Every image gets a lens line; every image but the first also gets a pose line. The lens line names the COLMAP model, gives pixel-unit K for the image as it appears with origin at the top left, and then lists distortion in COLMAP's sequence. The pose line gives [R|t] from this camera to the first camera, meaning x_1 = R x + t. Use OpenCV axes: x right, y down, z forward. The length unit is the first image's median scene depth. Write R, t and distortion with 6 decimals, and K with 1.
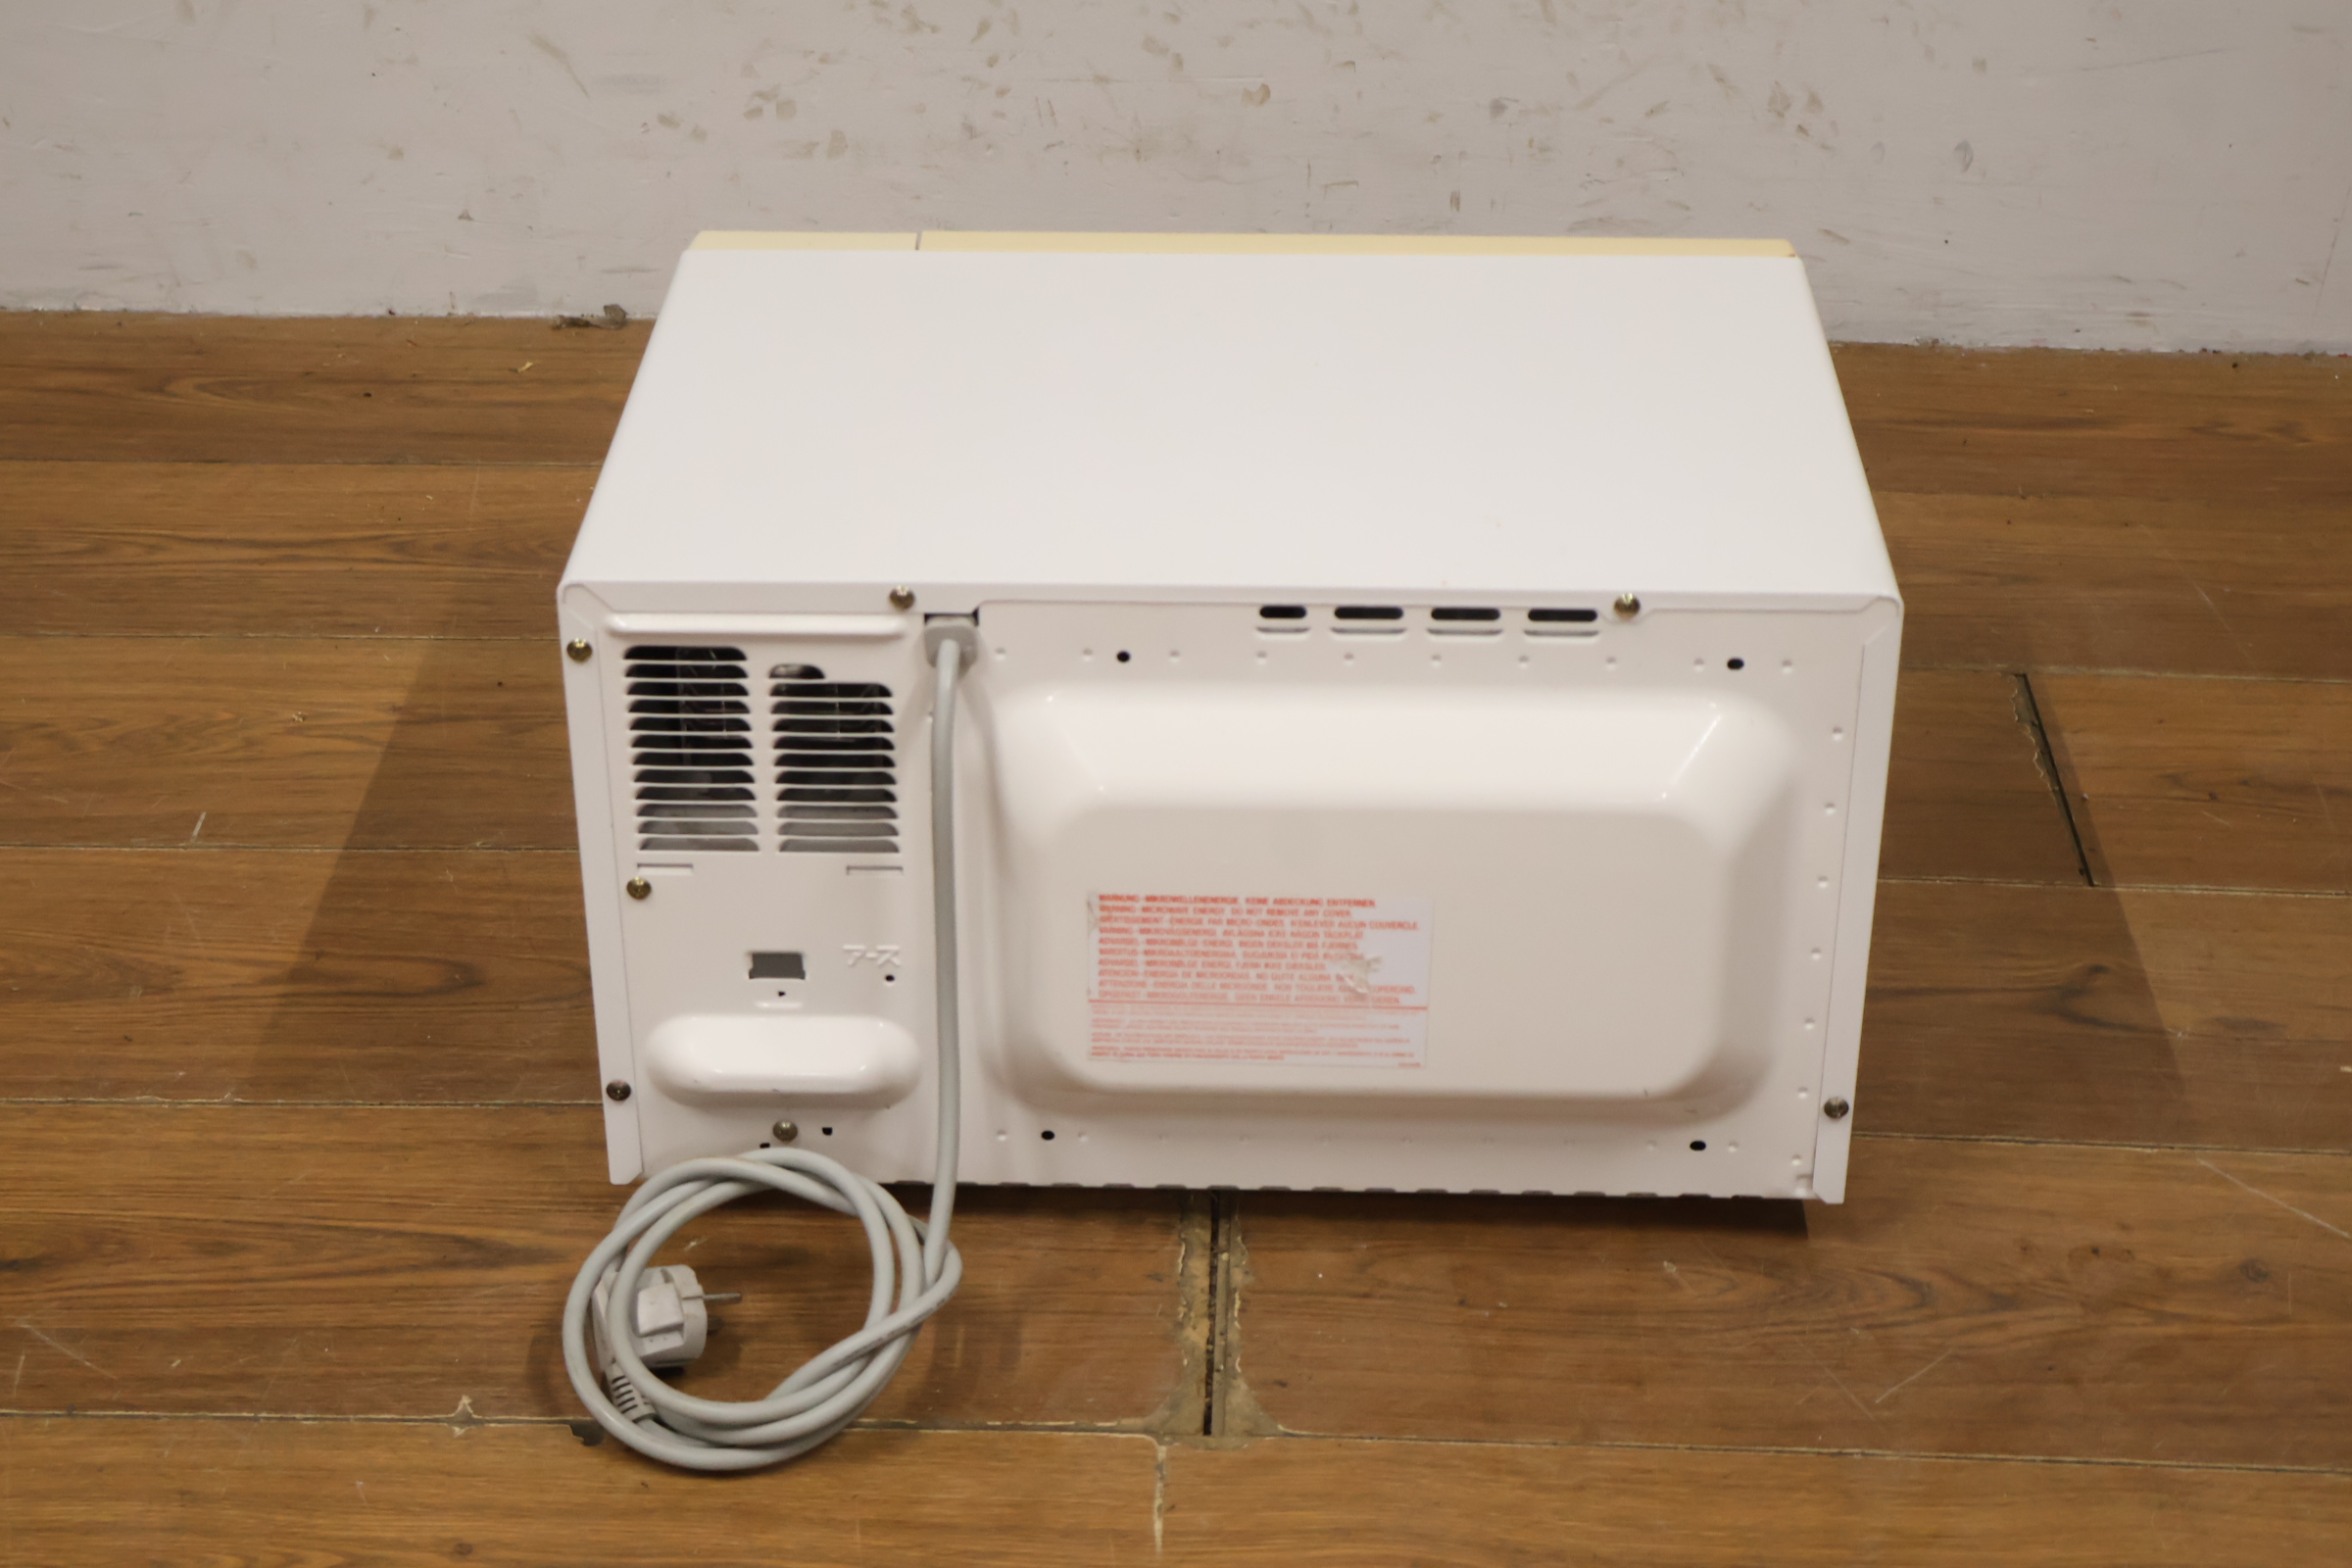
lens RADIAL K [[3988.4, 0, 1178.3], [0, 3988.4, 784.4], [0, 0, 1]] dist [0.008583, 0.000000]
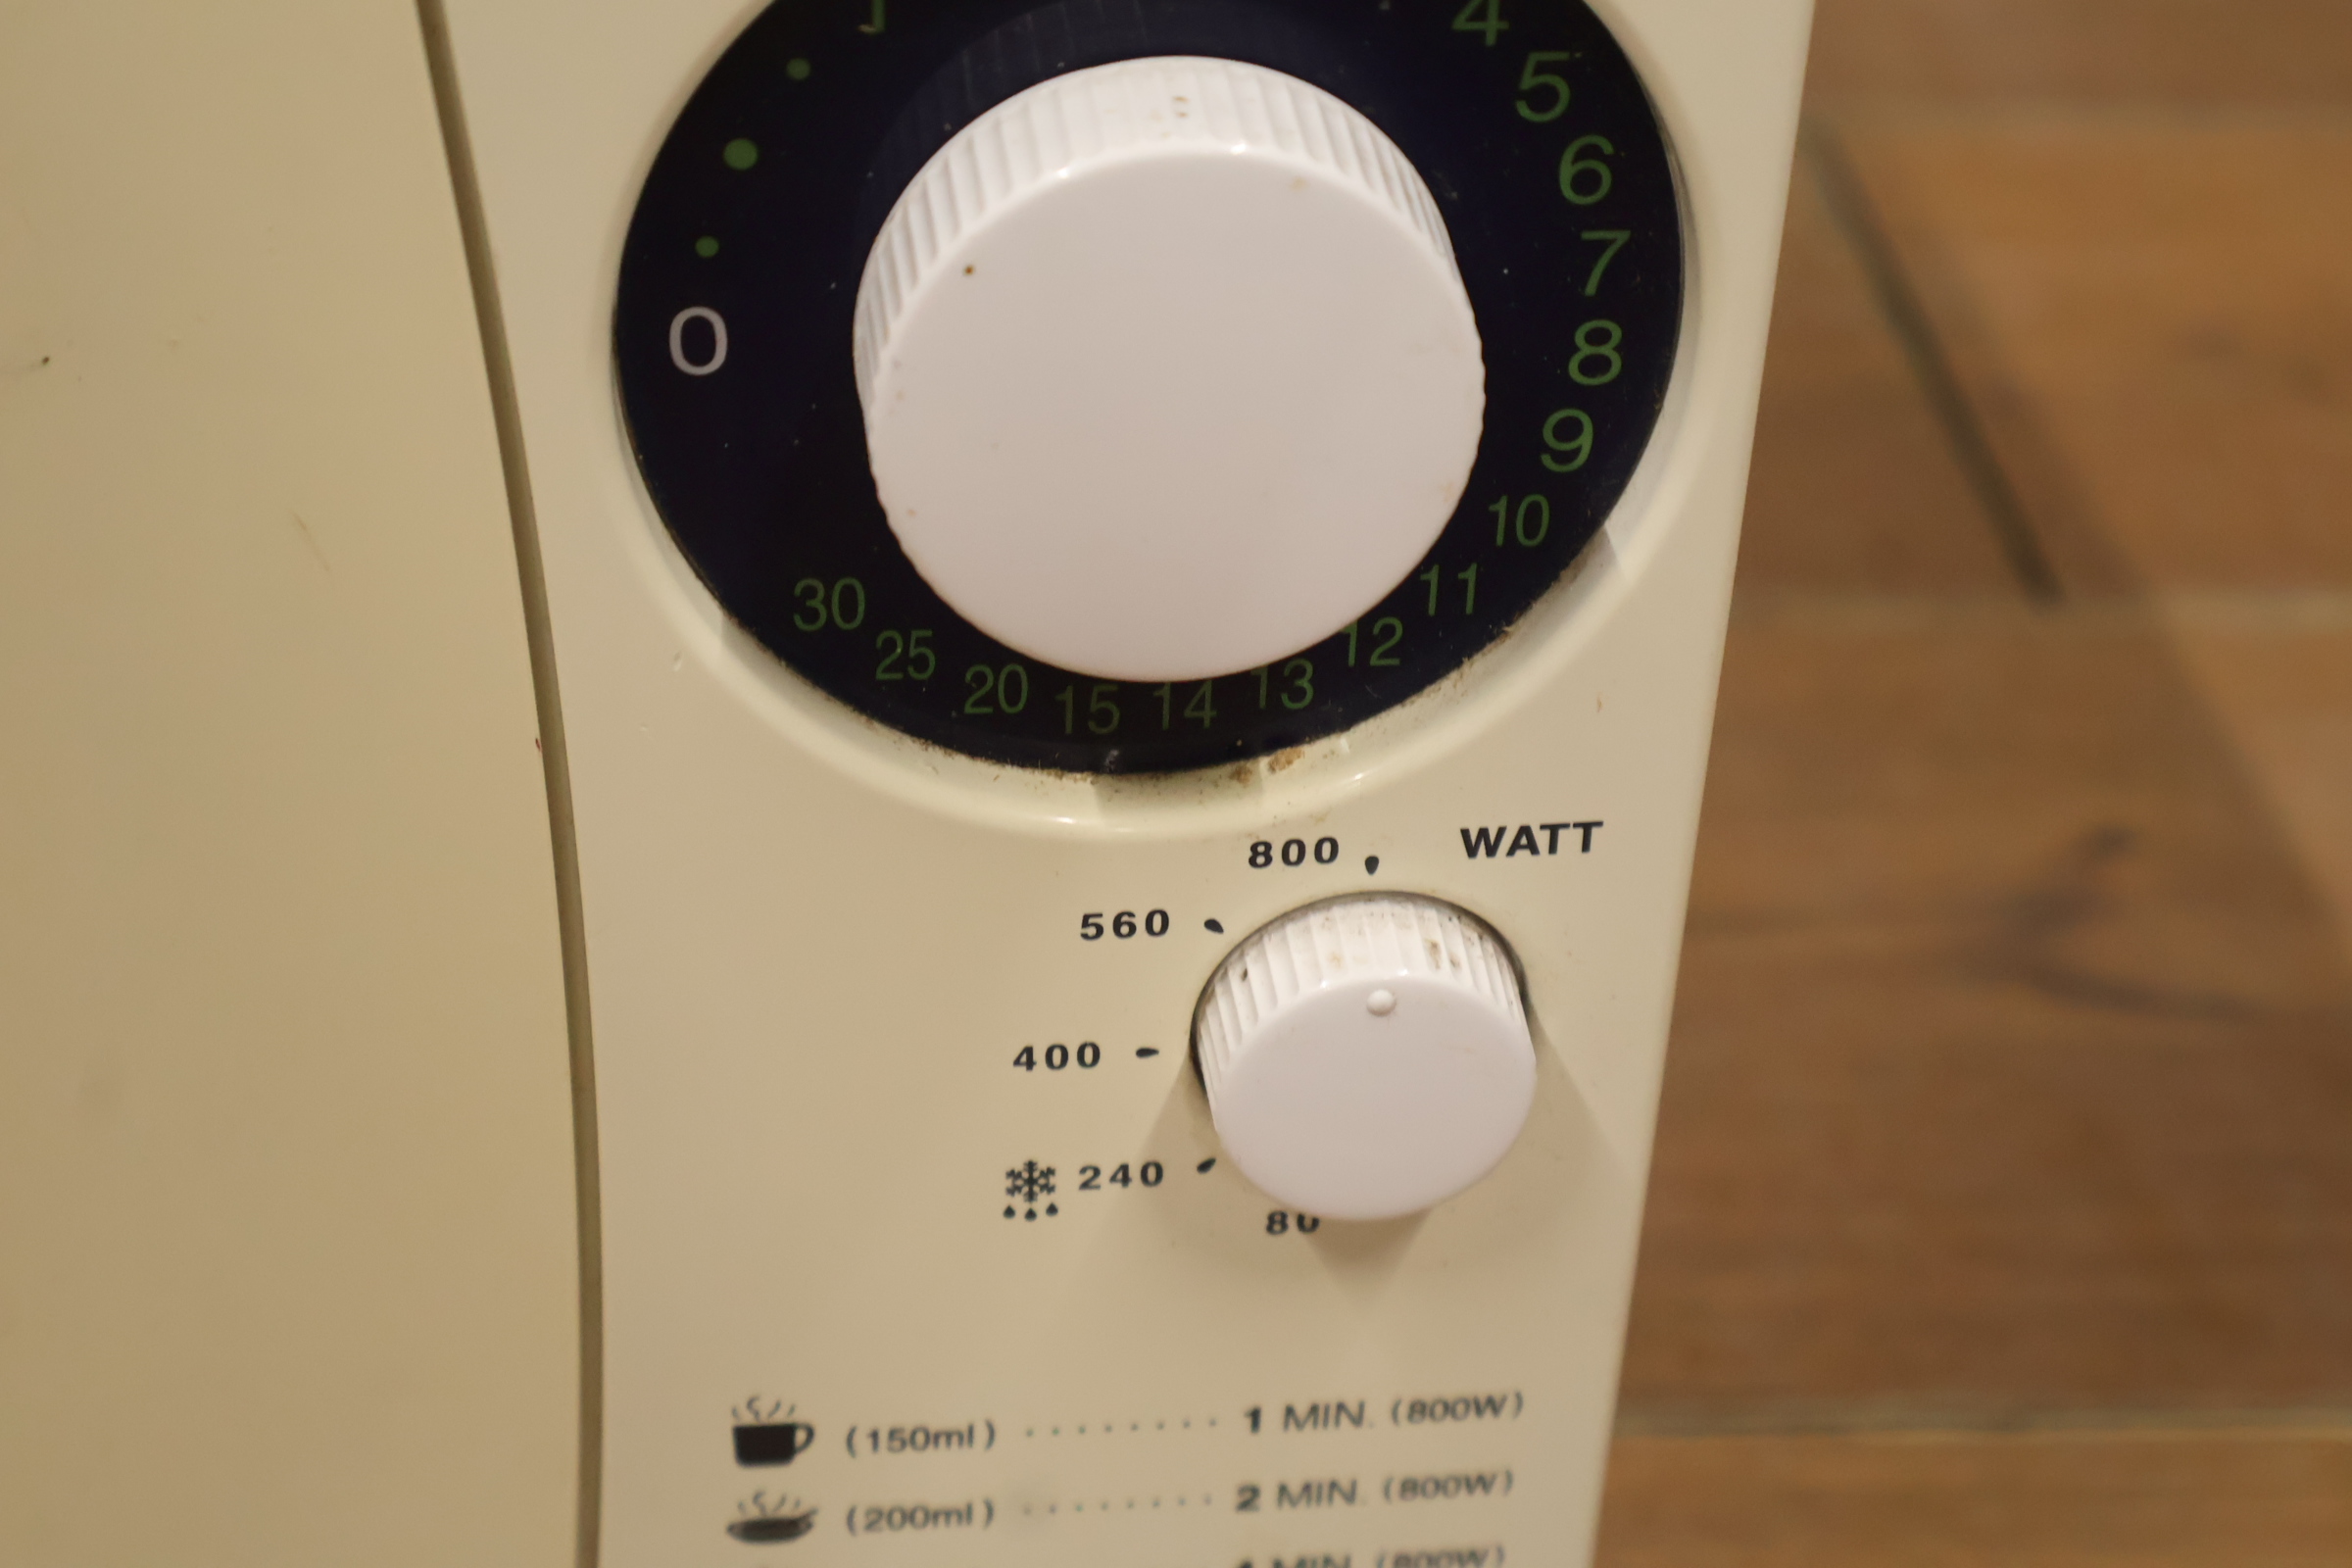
lens RADIAL K [[3988.4, 0, 1179.0], [0, 3988.4, 766.9], [0, 0, 1]] dist [0.008583, 0.000000]
pose [[0.994741, -0.037925, 0.095144, 0.113867], [0.033191, 0.998154, 0.050856, 0.018732], [-0.096897, -0.047430, 0.994164, 0.658590]]
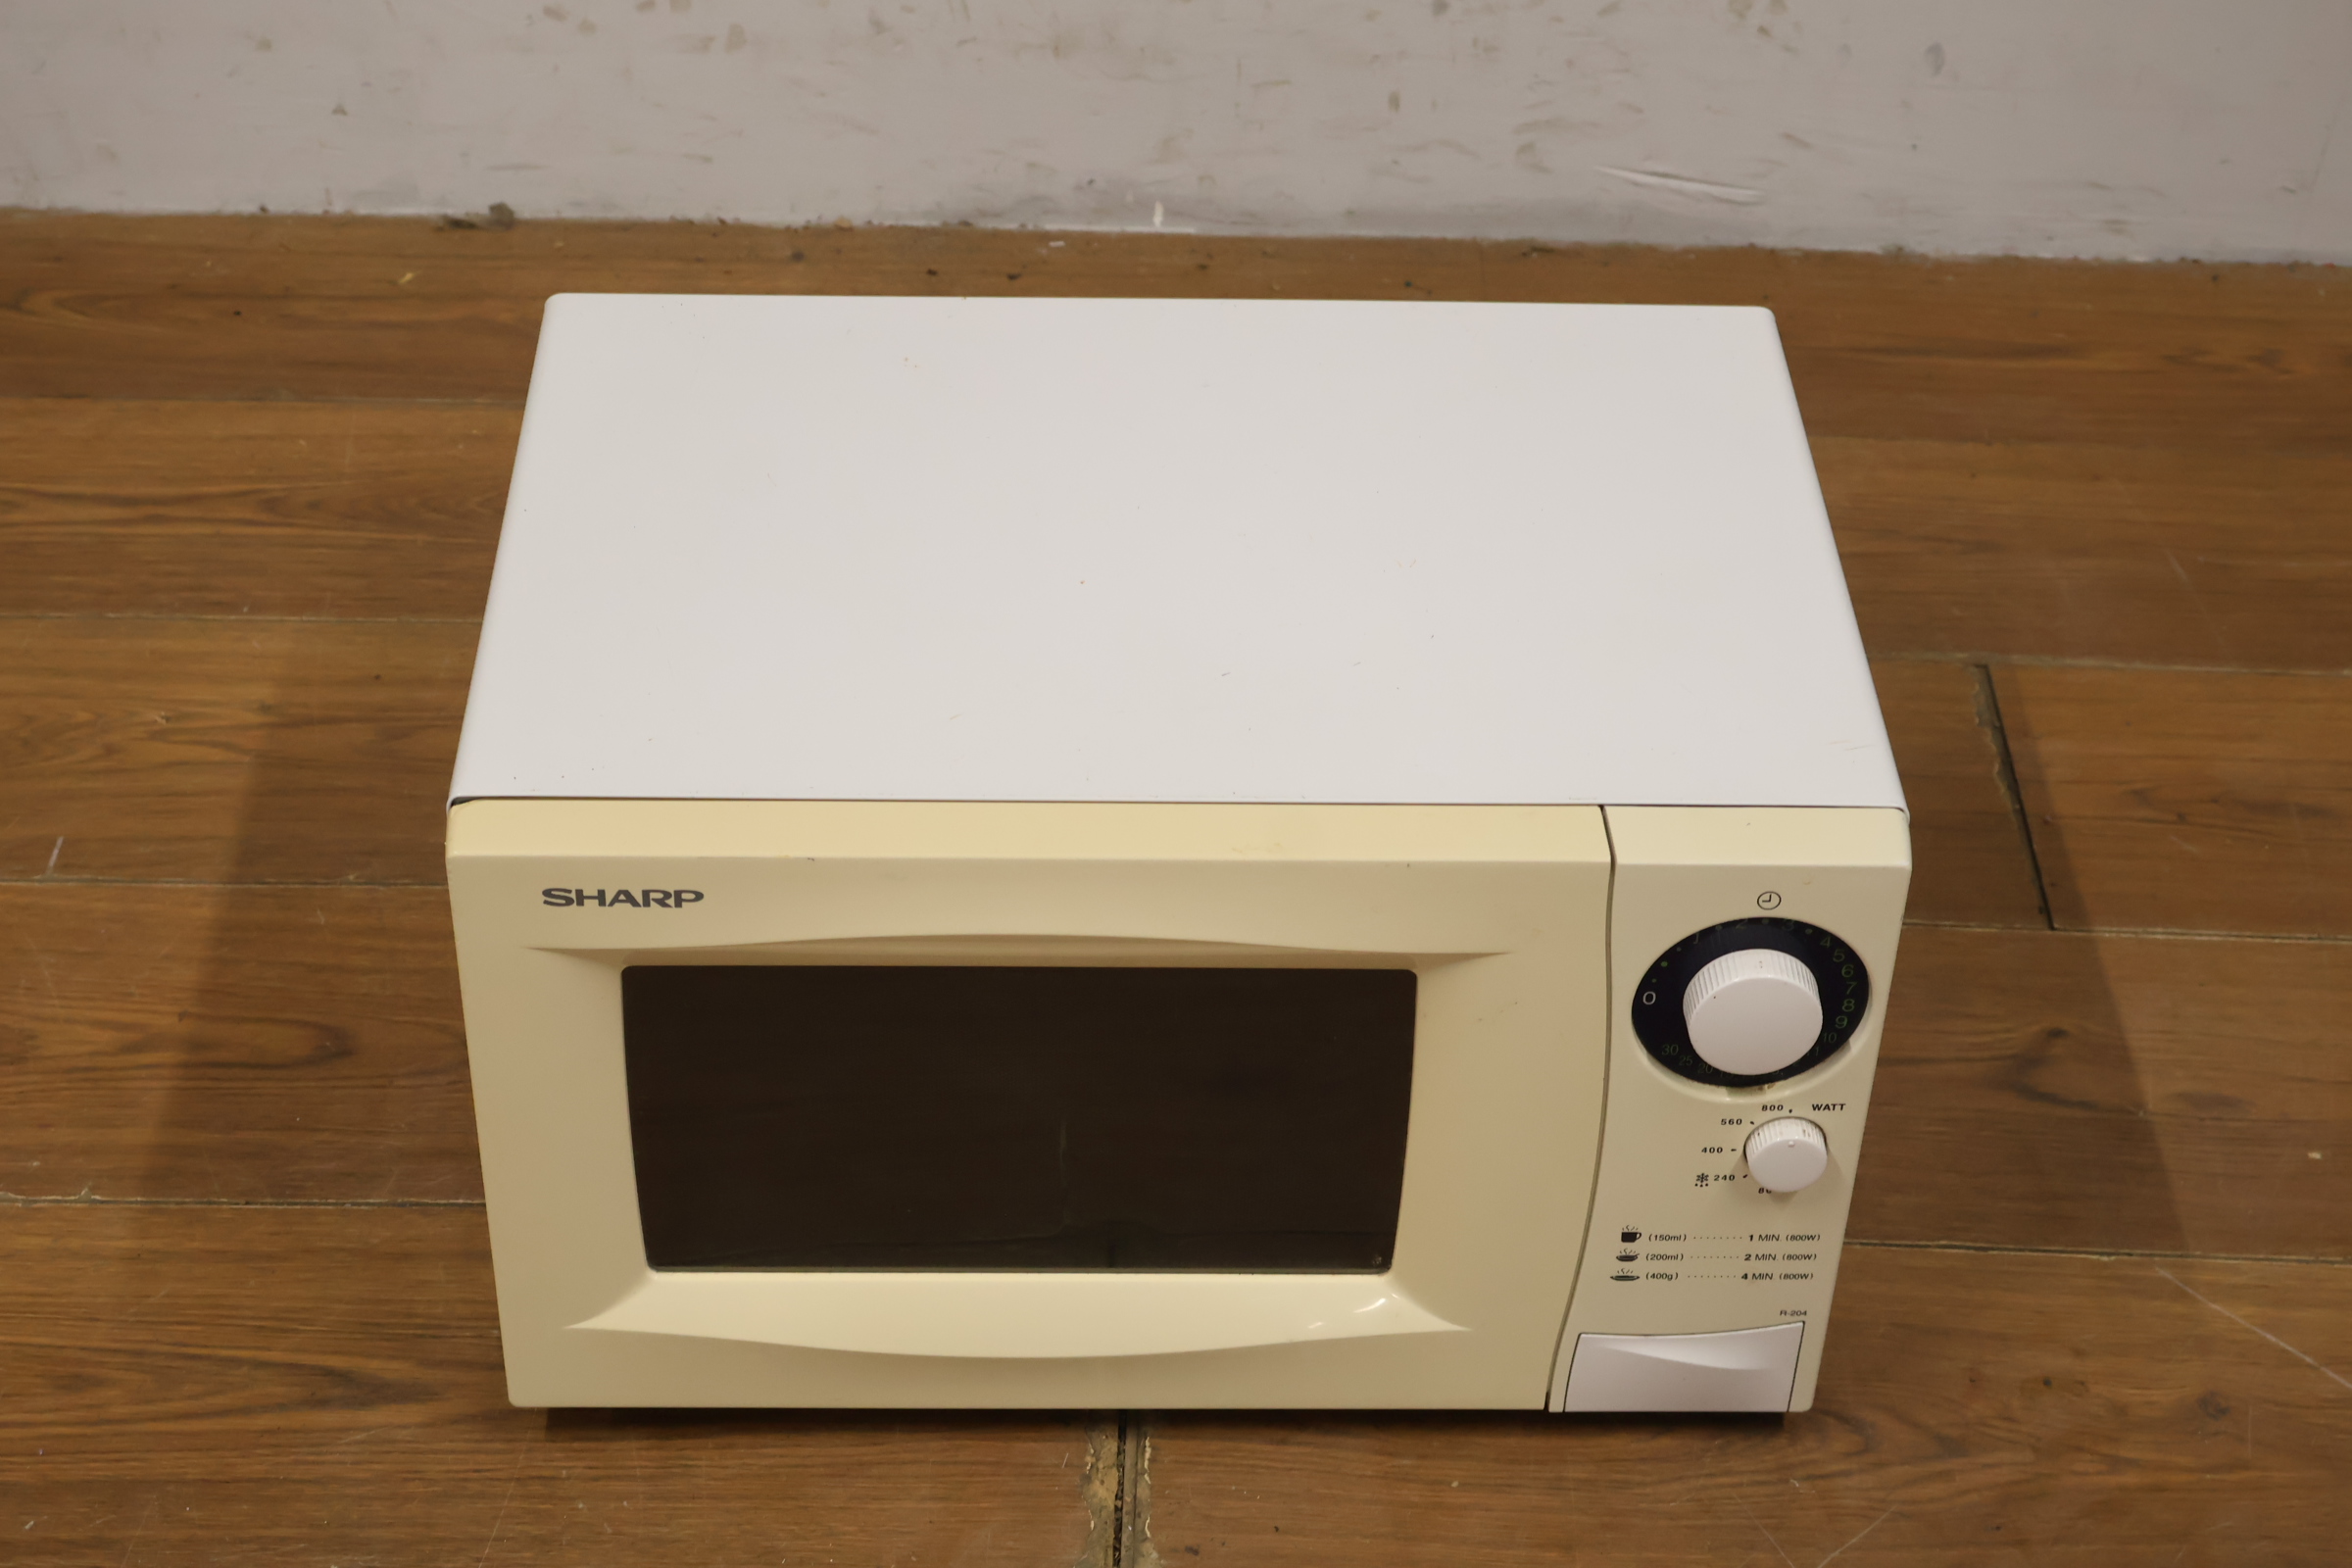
lens RADIAL K [[3988.4, 0, 1174.8], [0, 3988.4, 794.4], [0, 0, 1]] dist [0.008583, 0.000000]
pose [[0.999916, 0.001496, 0.012887, 0.007781], [-0.002911, 0.993871, 0.110507, -0.116605], [-0.012643, -0.110536, 0.993792, 0.063700]]
